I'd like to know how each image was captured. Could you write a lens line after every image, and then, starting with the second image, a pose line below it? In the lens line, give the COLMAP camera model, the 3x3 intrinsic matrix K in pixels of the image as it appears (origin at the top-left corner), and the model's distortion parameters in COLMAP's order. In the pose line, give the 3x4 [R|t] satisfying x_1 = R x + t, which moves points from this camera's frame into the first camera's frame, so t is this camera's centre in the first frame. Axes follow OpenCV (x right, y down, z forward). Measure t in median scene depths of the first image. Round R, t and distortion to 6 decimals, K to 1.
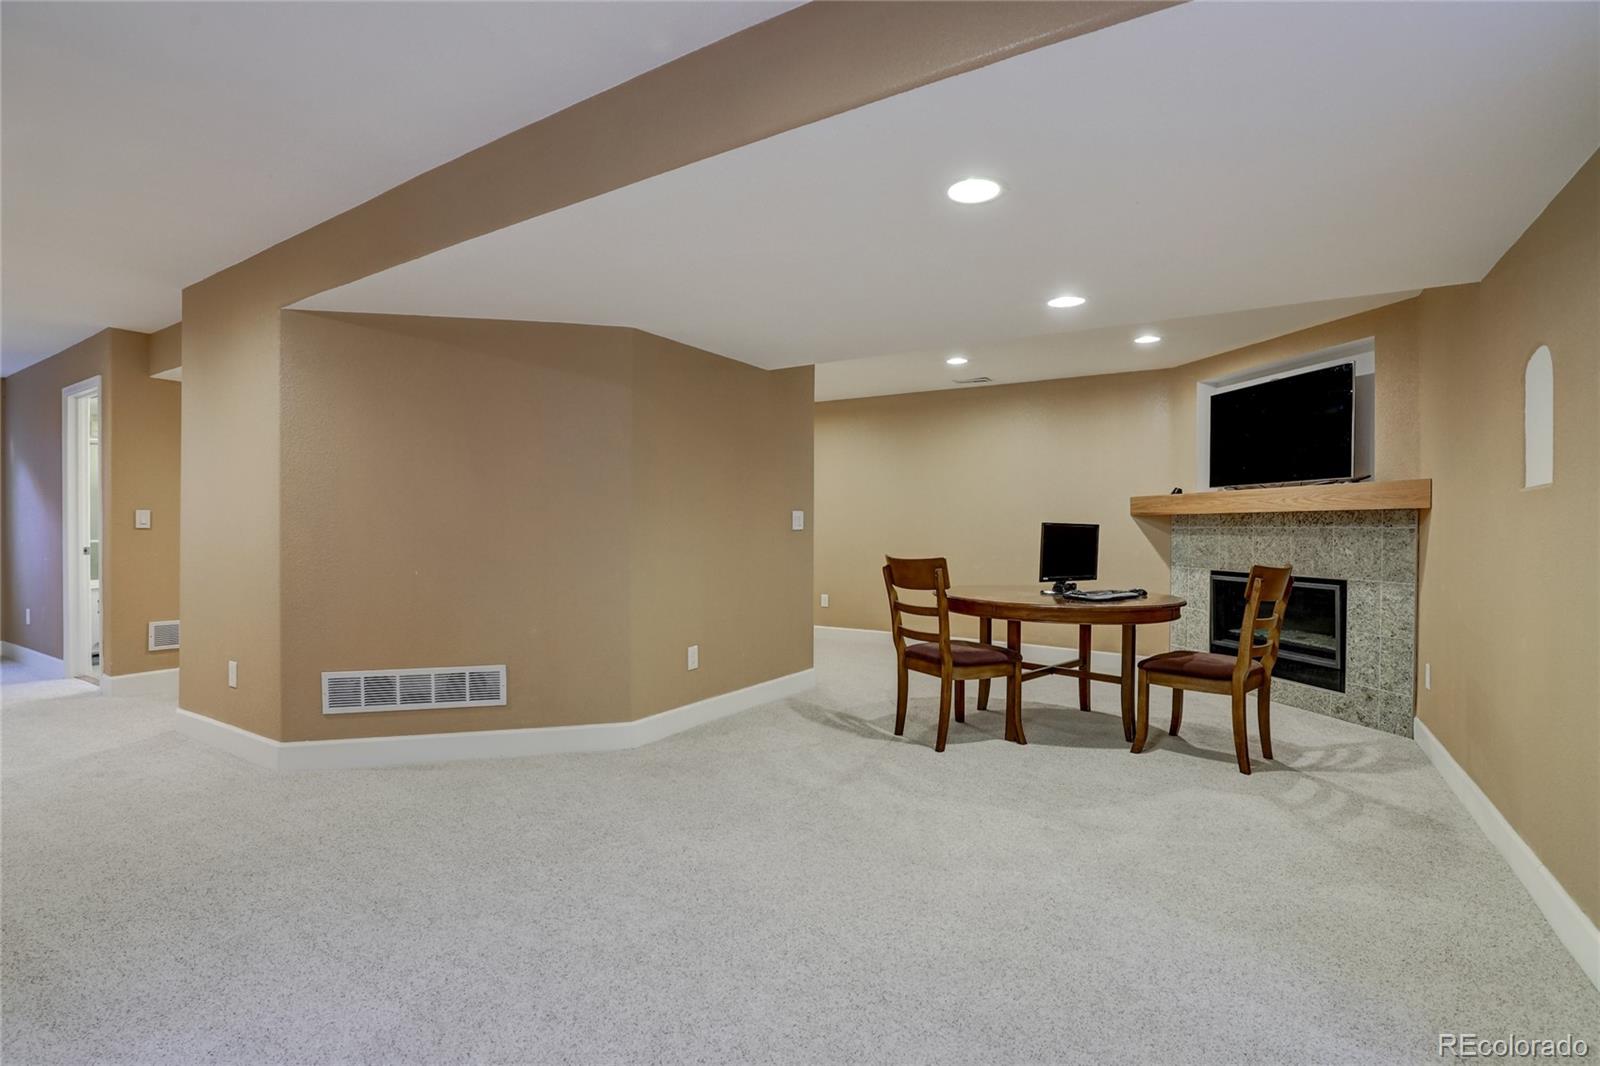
lens RADIAL K [[735.6, 0, 791.2], [0, 735.6, 531.9], [0, 0, 1]] dist [-0.028386, 0.000632]
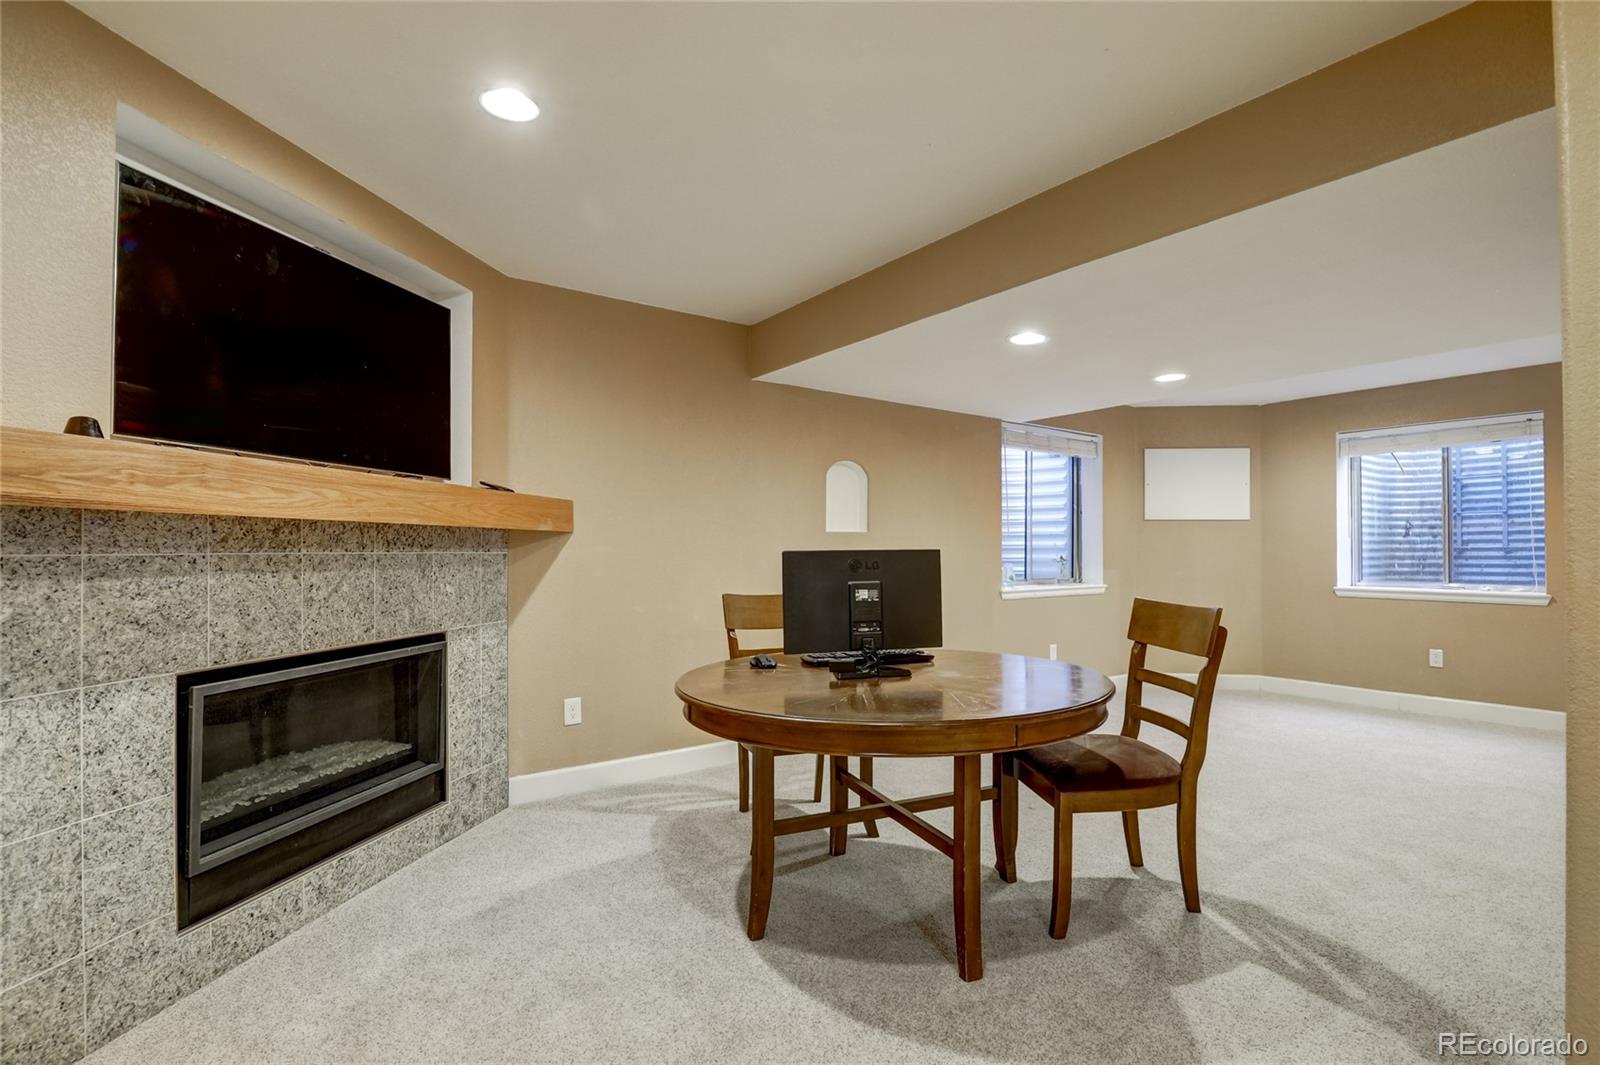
lens RADIAL K [[798.2, 0, 800.0], [0, 798.2, 532.5], [0, 0, 1]] dist [-0.033729, -0.000165]
pose [[-0.934979, -0.002820, 0.354692, 0.198558], [-0.008318, 0.999868, -0.013976, -0.016863], [-0.354606, -0.016018, -0.934879, 1.542790]]
